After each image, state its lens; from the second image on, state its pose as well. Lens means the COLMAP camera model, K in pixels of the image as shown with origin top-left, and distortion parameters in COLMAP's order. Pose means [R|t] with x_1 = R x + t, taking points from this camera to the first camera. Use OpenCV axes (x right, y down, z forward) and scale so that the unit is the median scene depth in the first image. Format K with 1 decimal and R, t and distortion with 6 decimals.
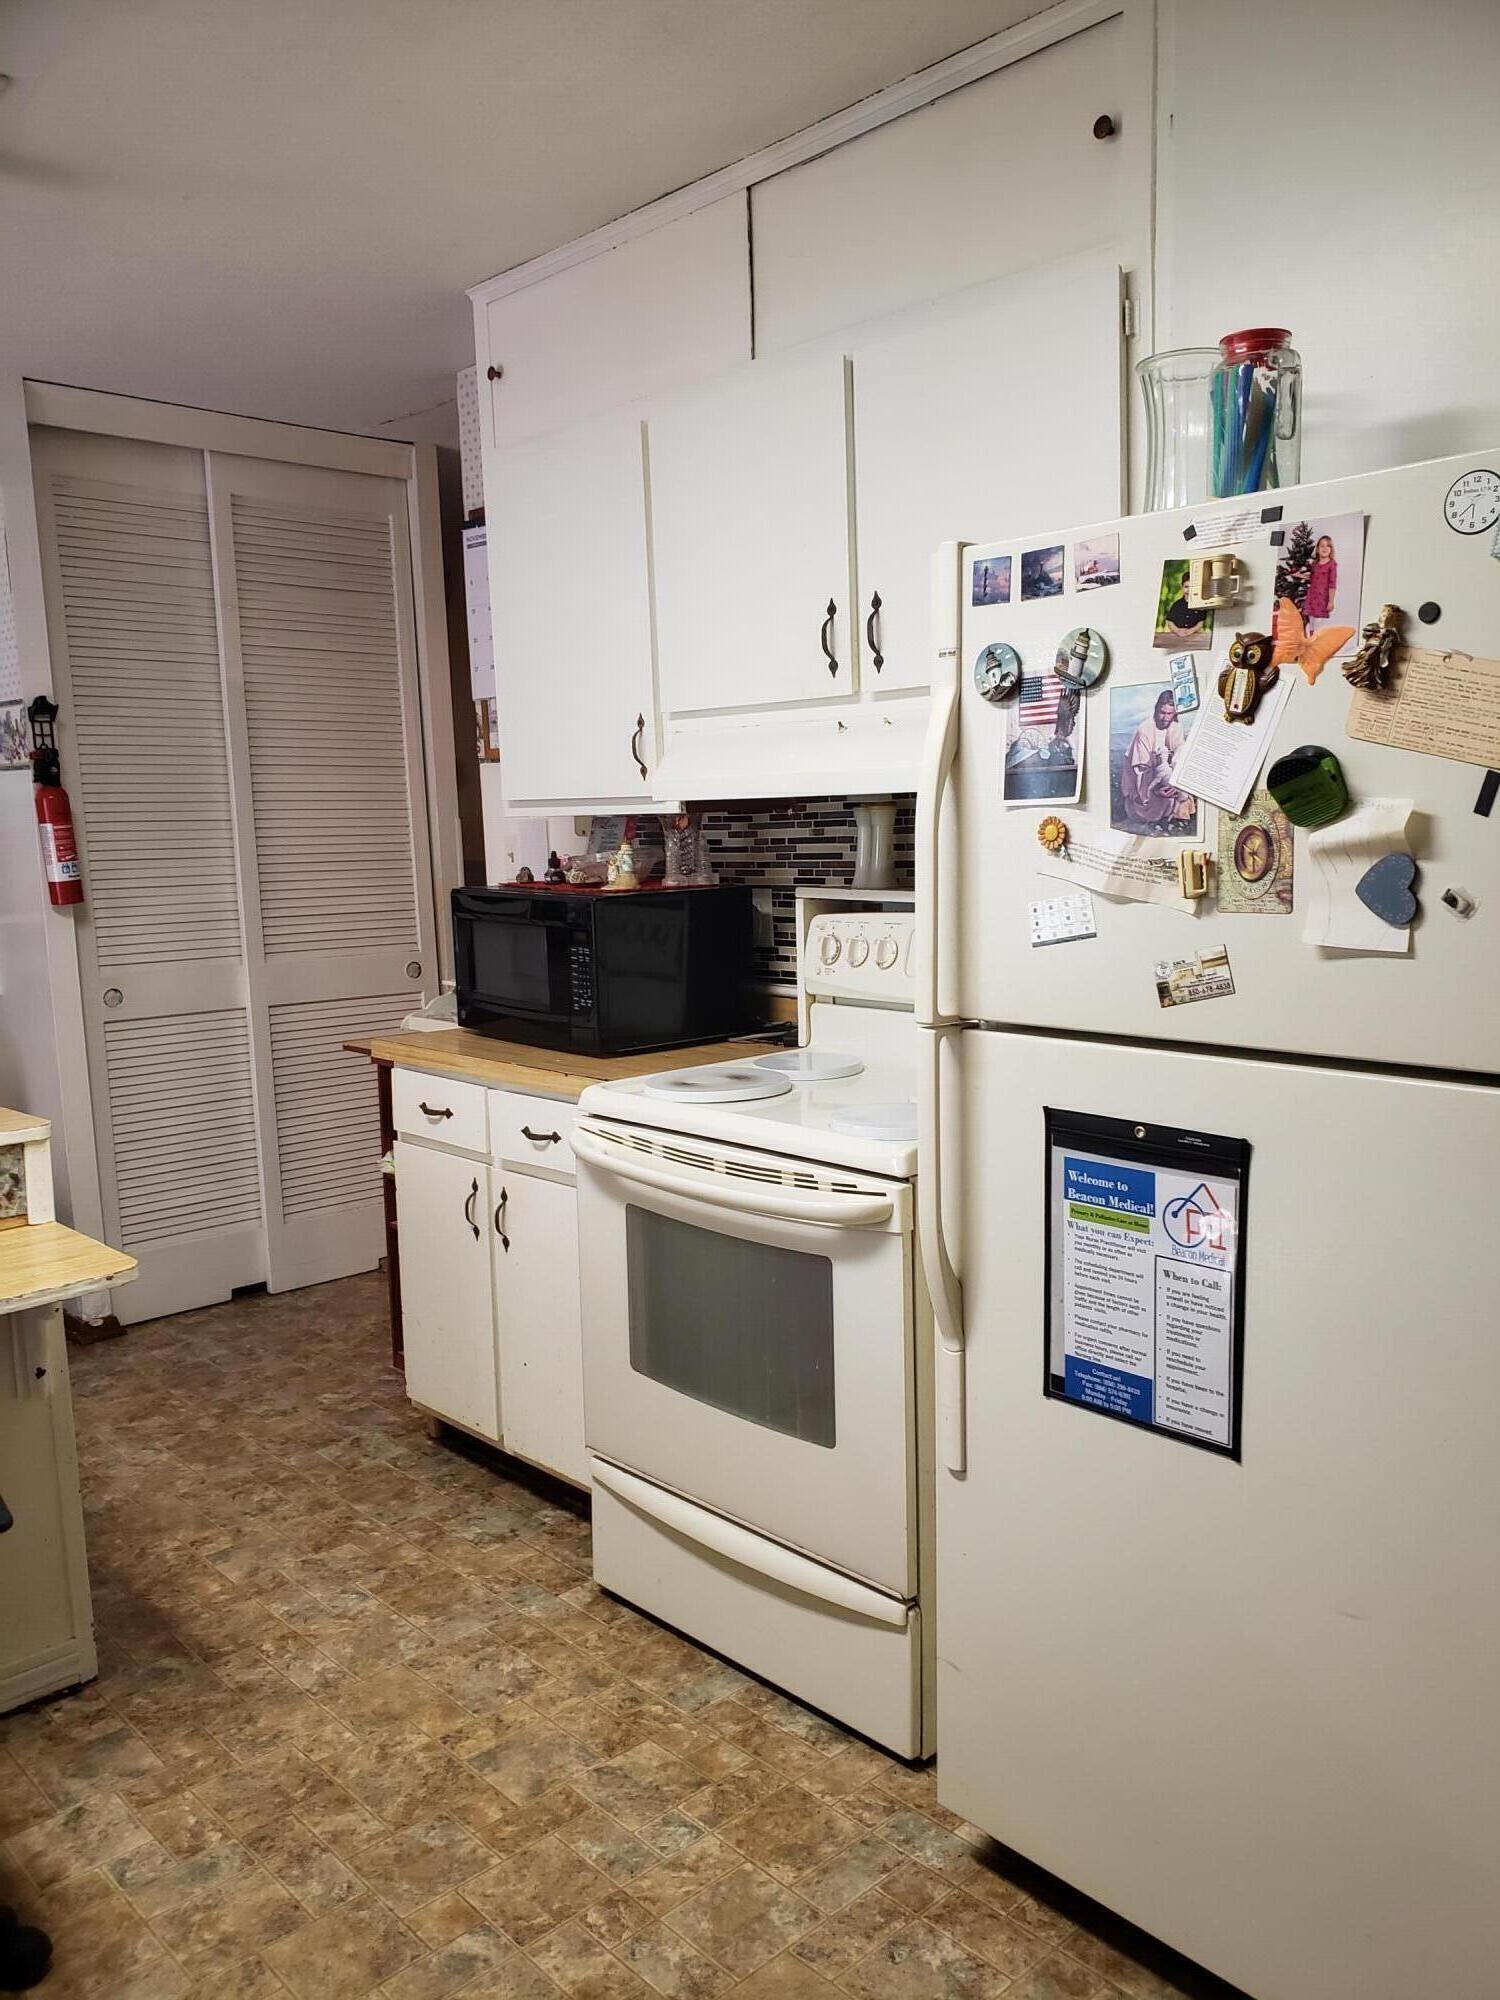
lens RADIAL K [[1521.1, 0, 752.4], [0, 1521.1, 1011.9], [0, 0, 1]] dist [0.019908, -0.029292]
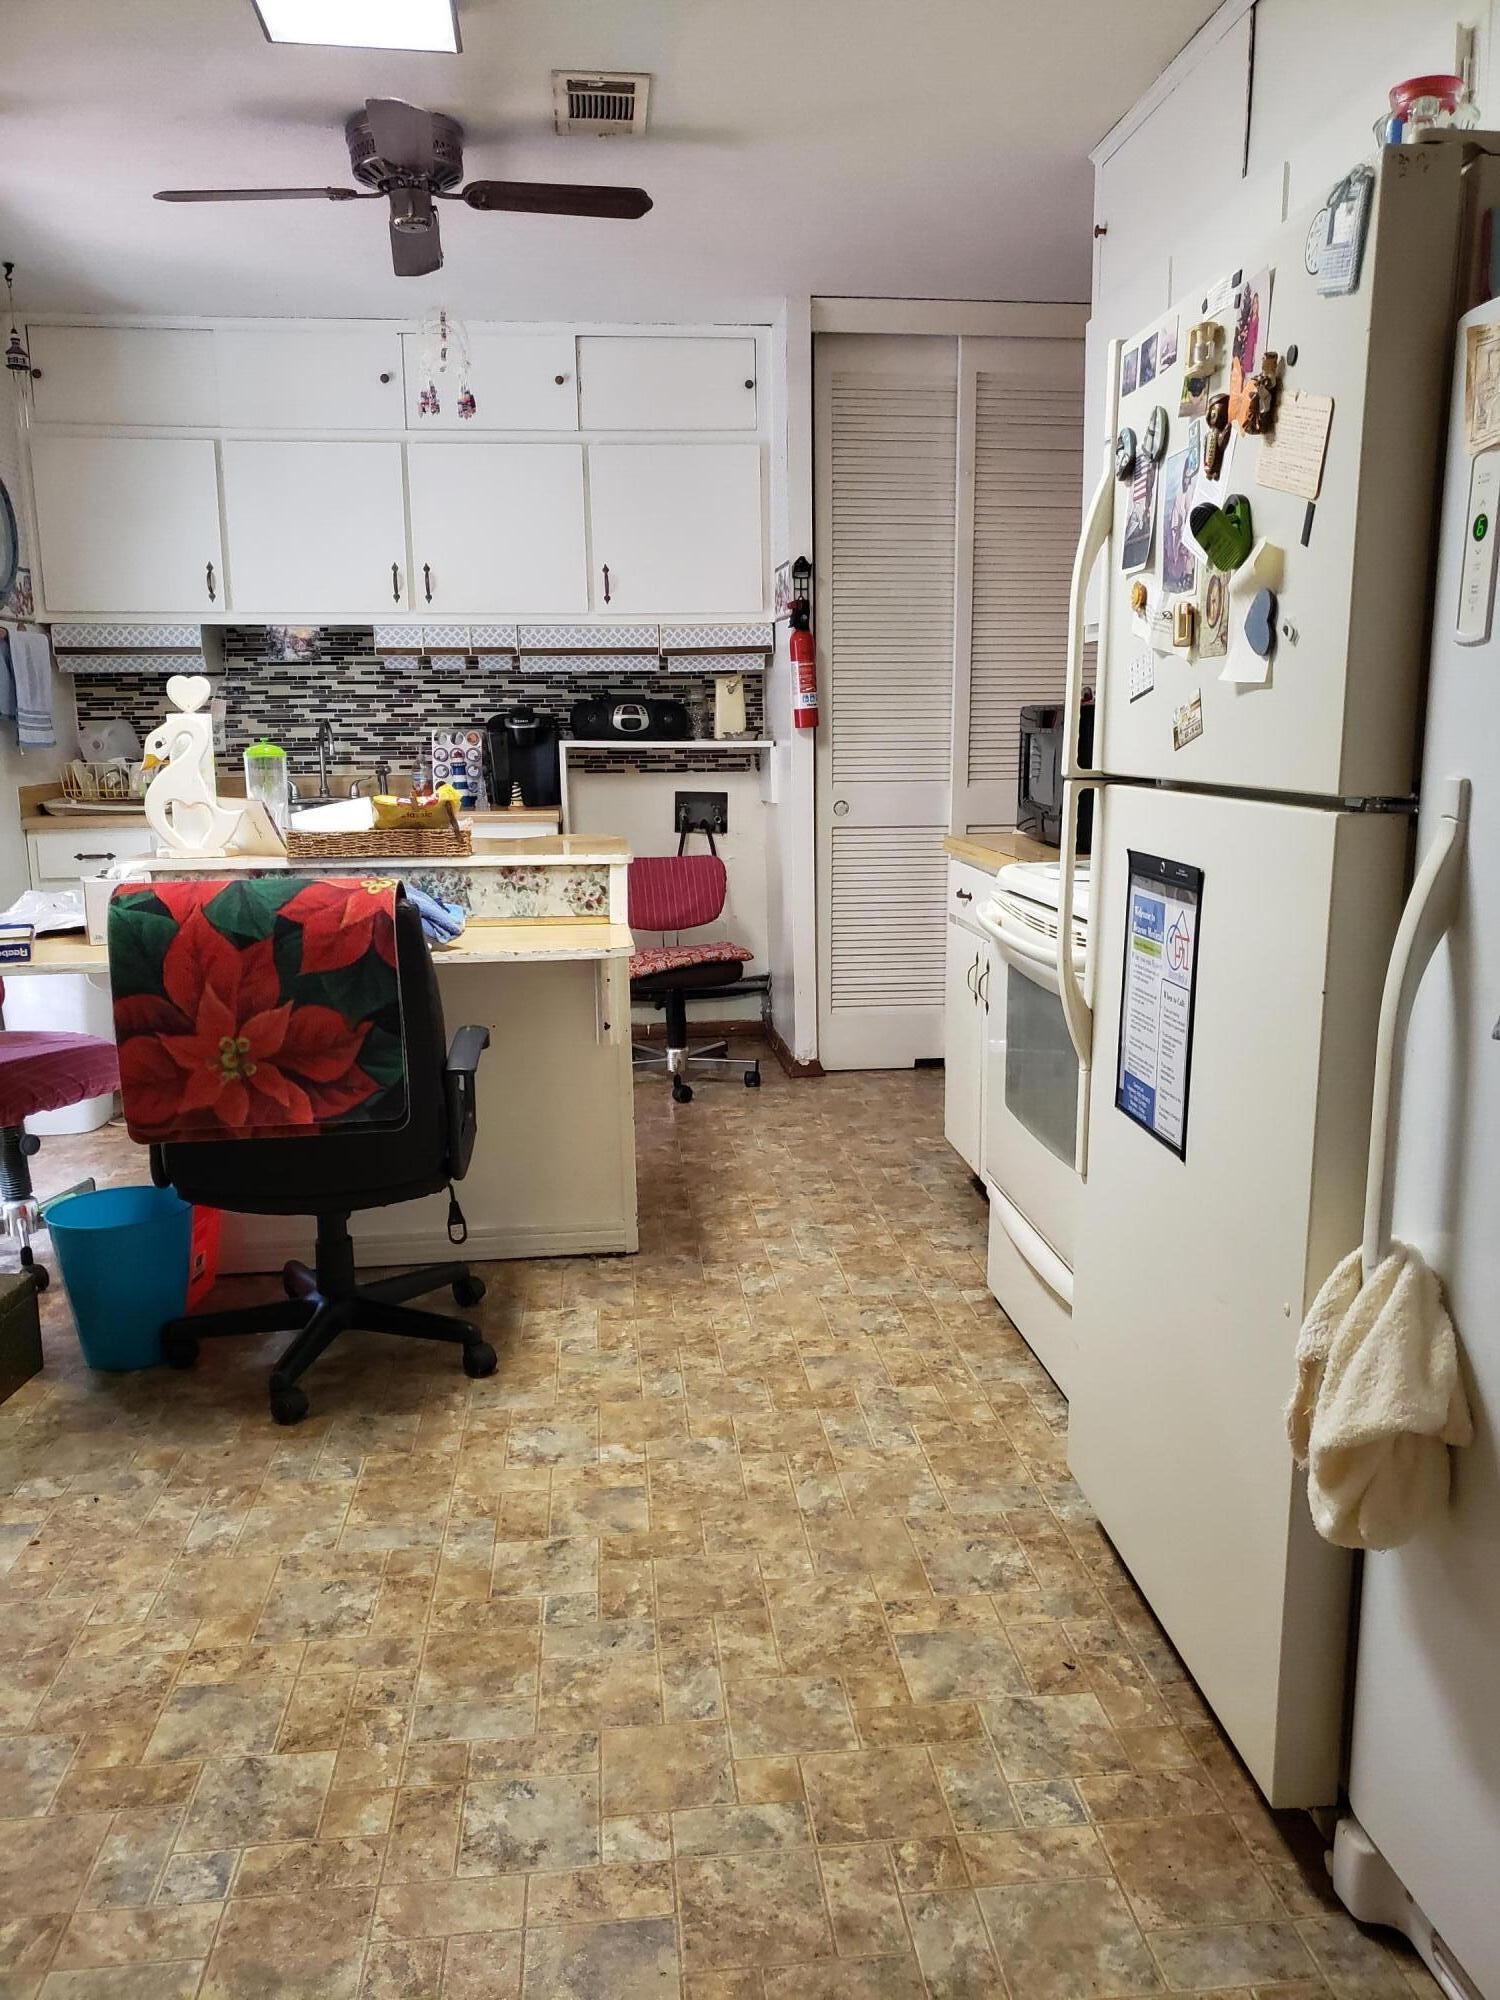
lens RADIAL K [[1521.1, 0, 741.1], [0, 1521.1, 1002.1], [0, 0, 1]] dist [0.019908, -0.029292]
pose [[0.786838, 0.125728, -0.604218, 0.478177], [-0.086189, 0.991821, 0.094143, 0.067646], [0.611112, -0.021998, 0.791238, -0.049193]]
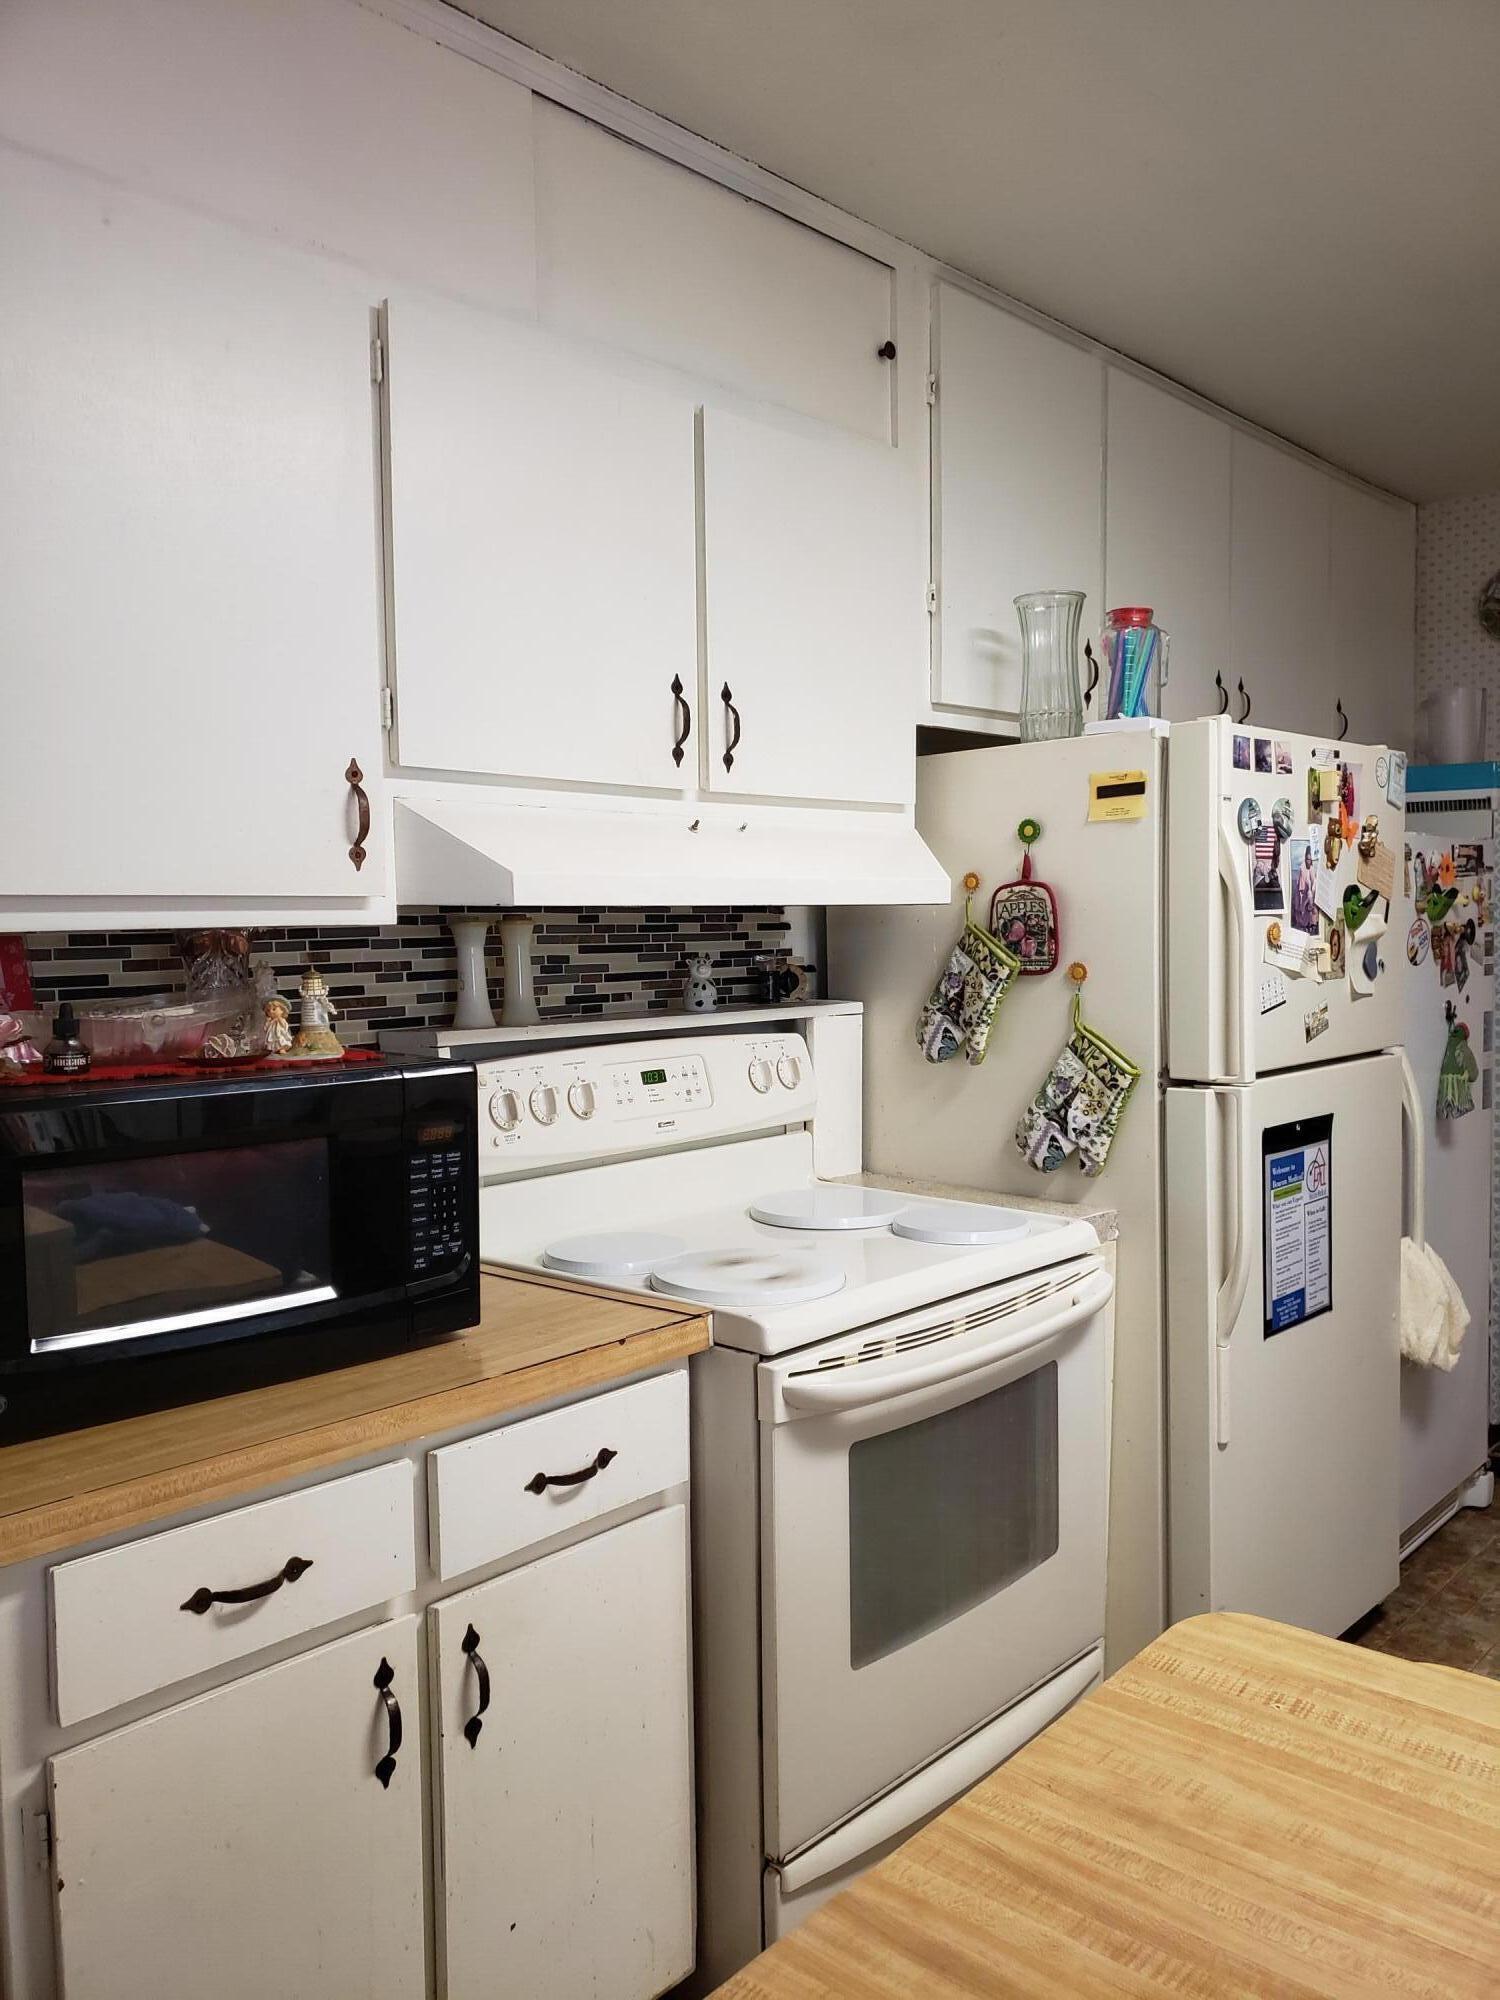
lens RADIAL K [[1521.1, 0, 751.5], [0, 1521.1, 993.0], [0, 0, 1]] dist [0.019908, -0.029292]
pose [[-0.068847, -0.028029, 0.997233, -0.847872], [0.141939, 0.989161, 0.037602, -0.131070], [-0.987478, 0.144135, -0.064123, 1.114630]]
